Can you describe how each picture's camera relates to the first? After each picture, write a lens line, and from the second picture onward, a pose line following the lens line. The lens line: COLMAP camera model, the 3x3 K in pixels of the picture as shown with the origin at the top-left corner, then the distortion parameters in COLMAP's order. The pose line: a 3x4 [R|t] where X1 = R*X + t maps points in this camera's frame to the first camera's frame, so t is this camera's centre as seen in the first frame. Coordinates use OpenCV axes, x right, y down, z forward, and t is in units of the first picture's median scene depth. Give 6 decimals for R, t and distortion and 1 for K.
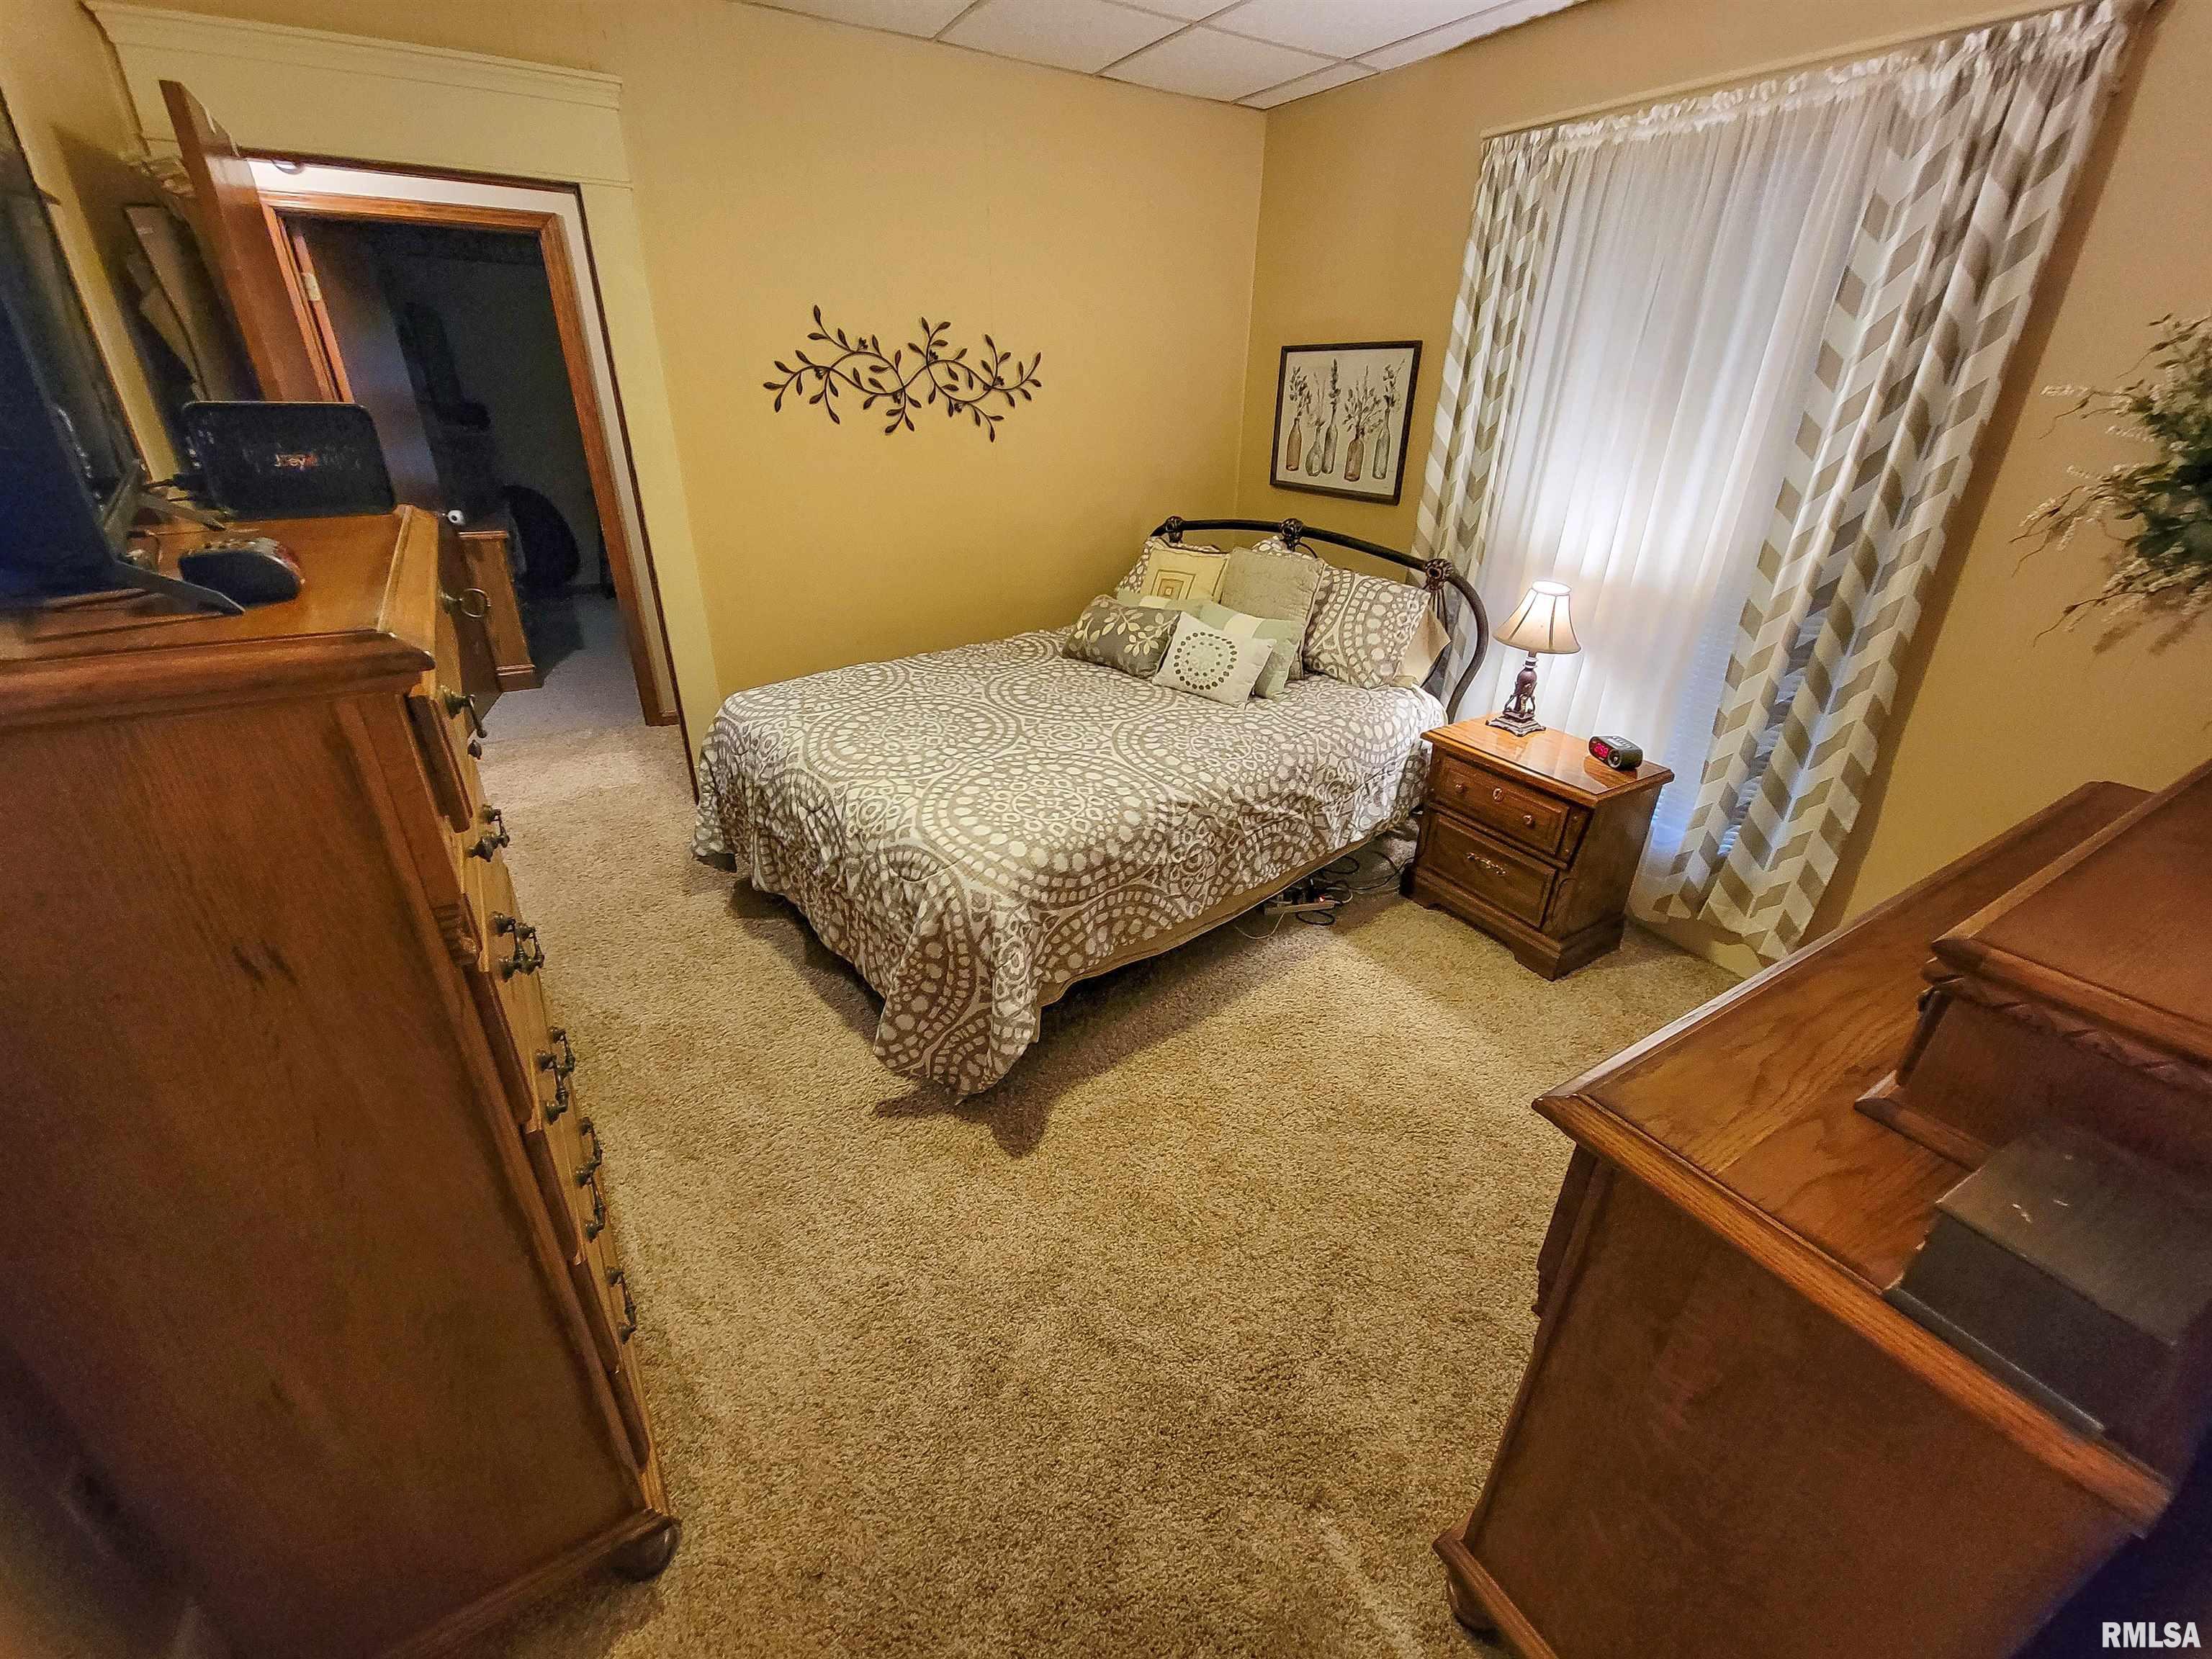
lens RADIAL K [[906.4, 0, 1102.0], [0, 906.4, 825.9], [0, 0, 1]] dist [0.000354, -0.003883]
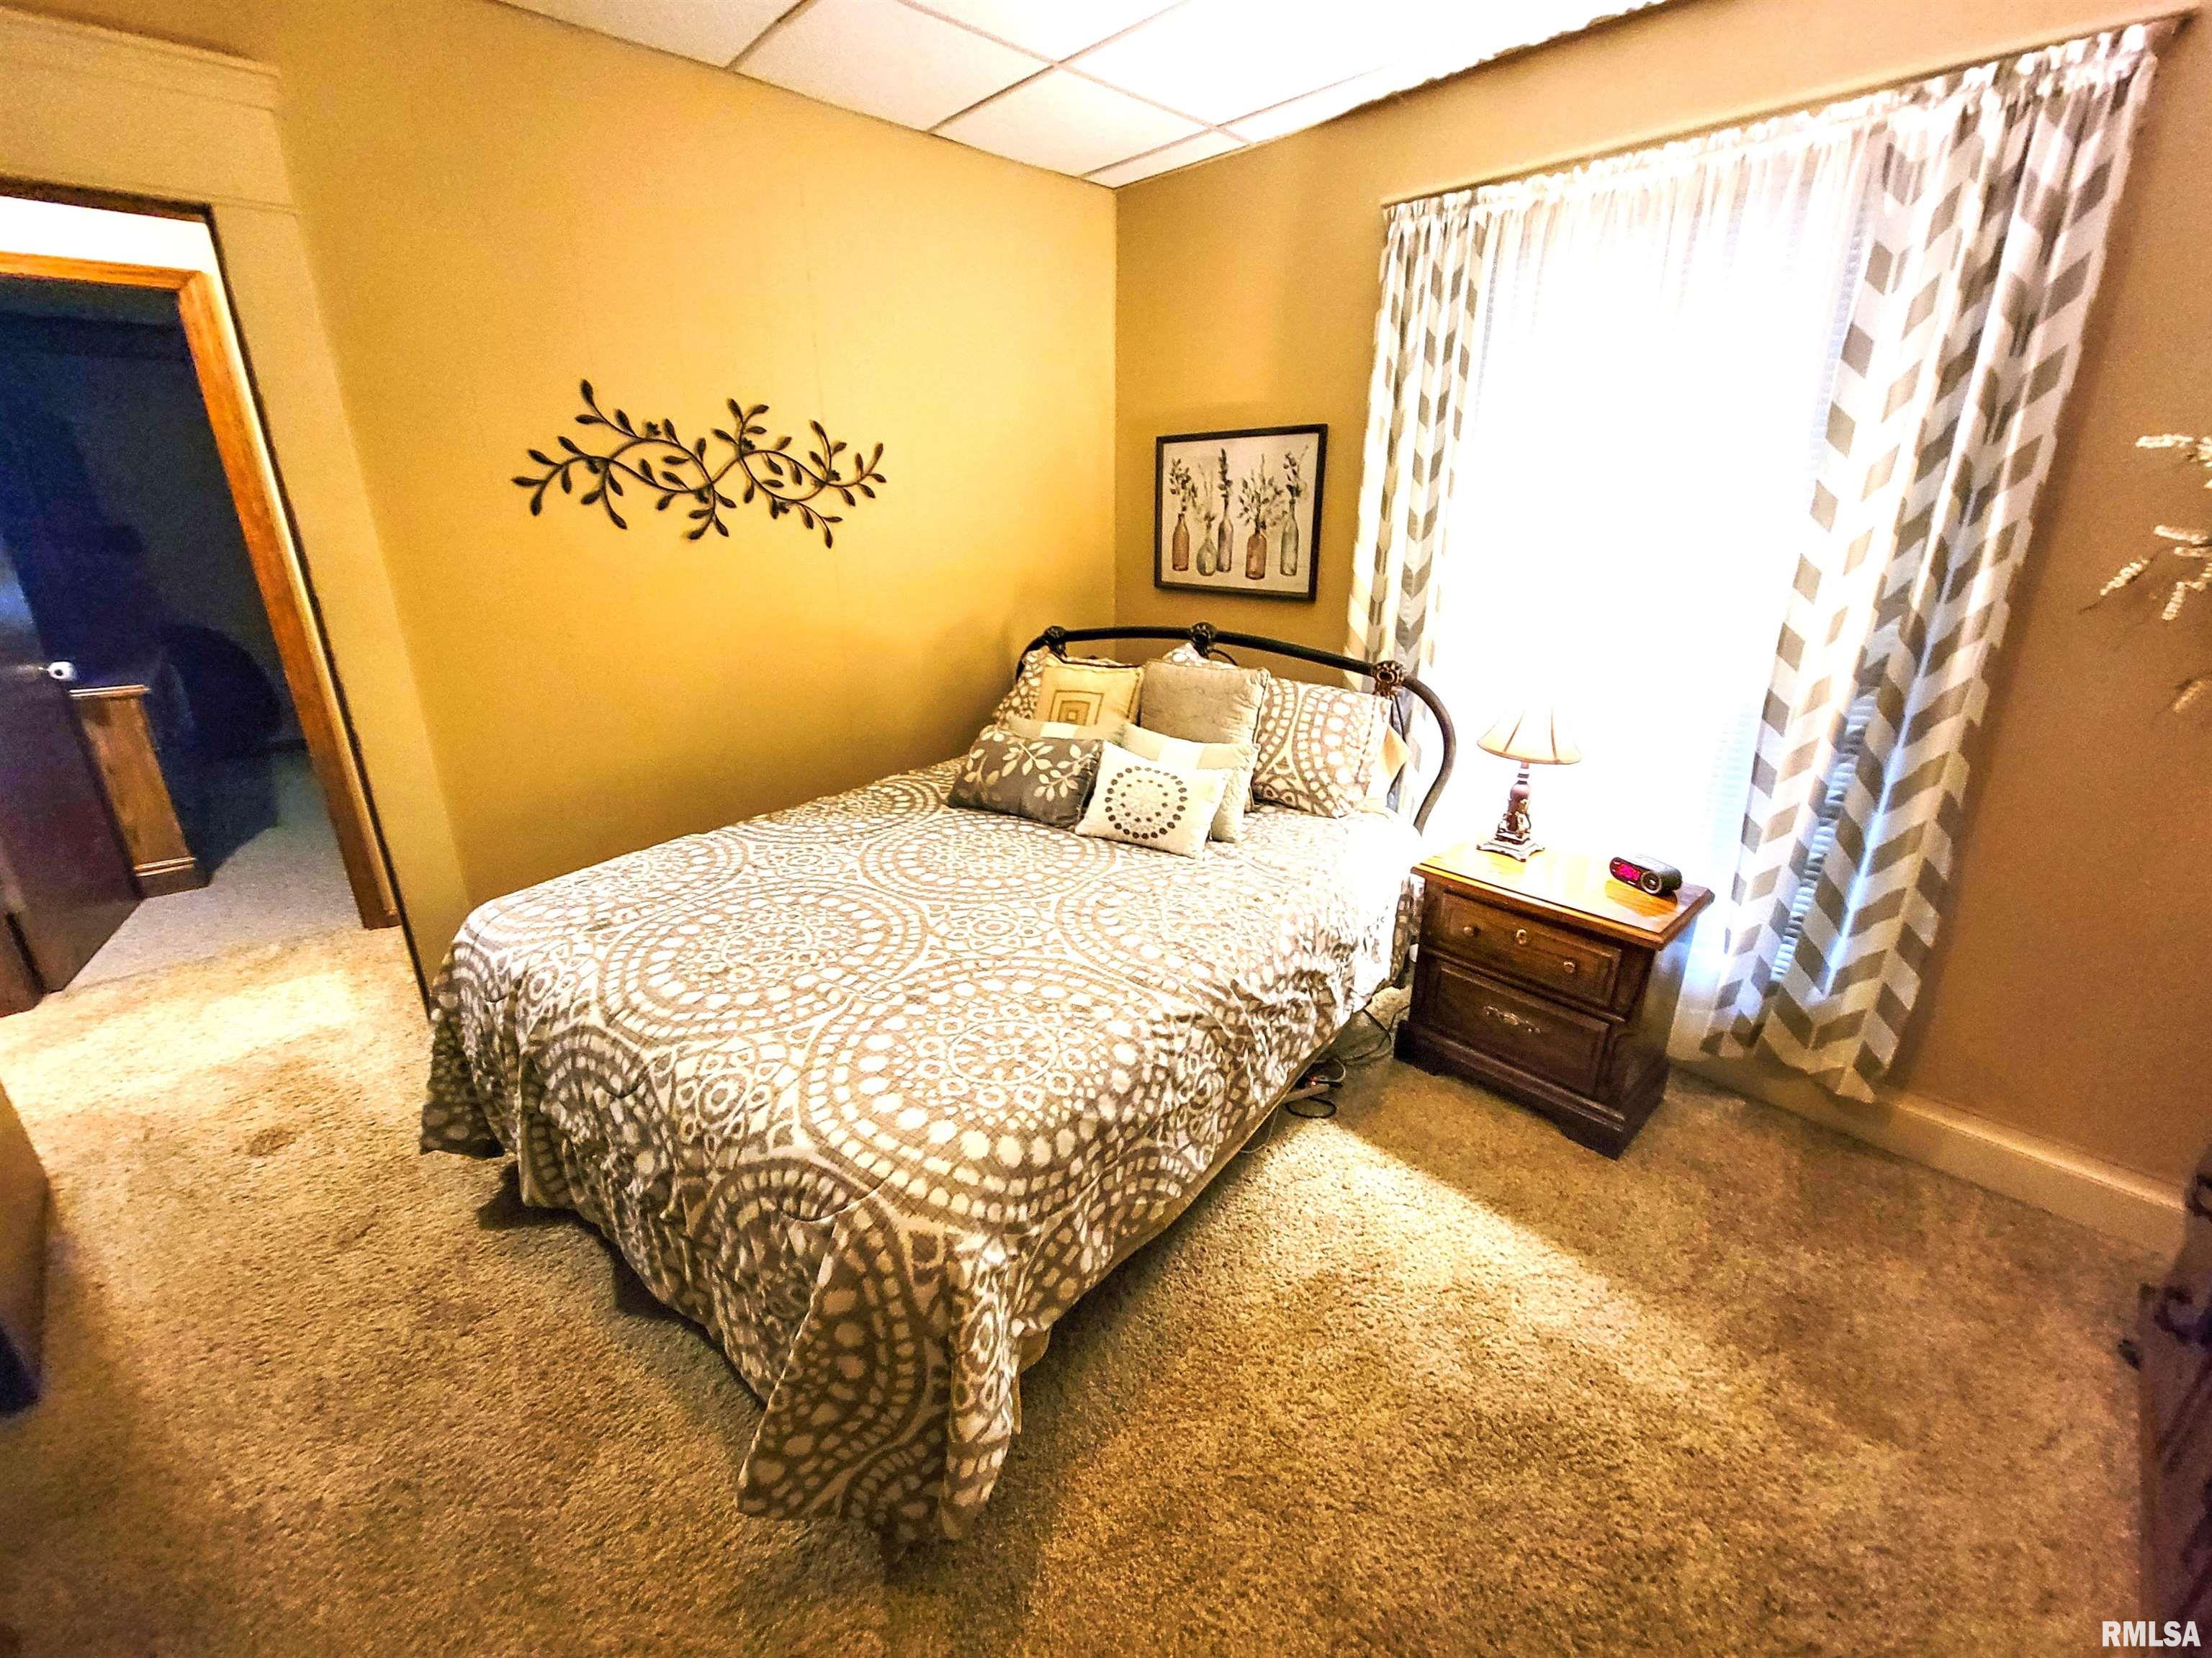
lens RADIAL K [[906.3, 0, 1105.8], [0, 906.3, 819.2], [0, 0, 1]] dist [0.000354, -0.003883]
pose [[0.975771, -0.086432, 0.200999, -0.084586], [0.109414, 0.988309, -0.106180, -0.092680], [-0.189471, 0.125599, 0.973820, 0.255712]]
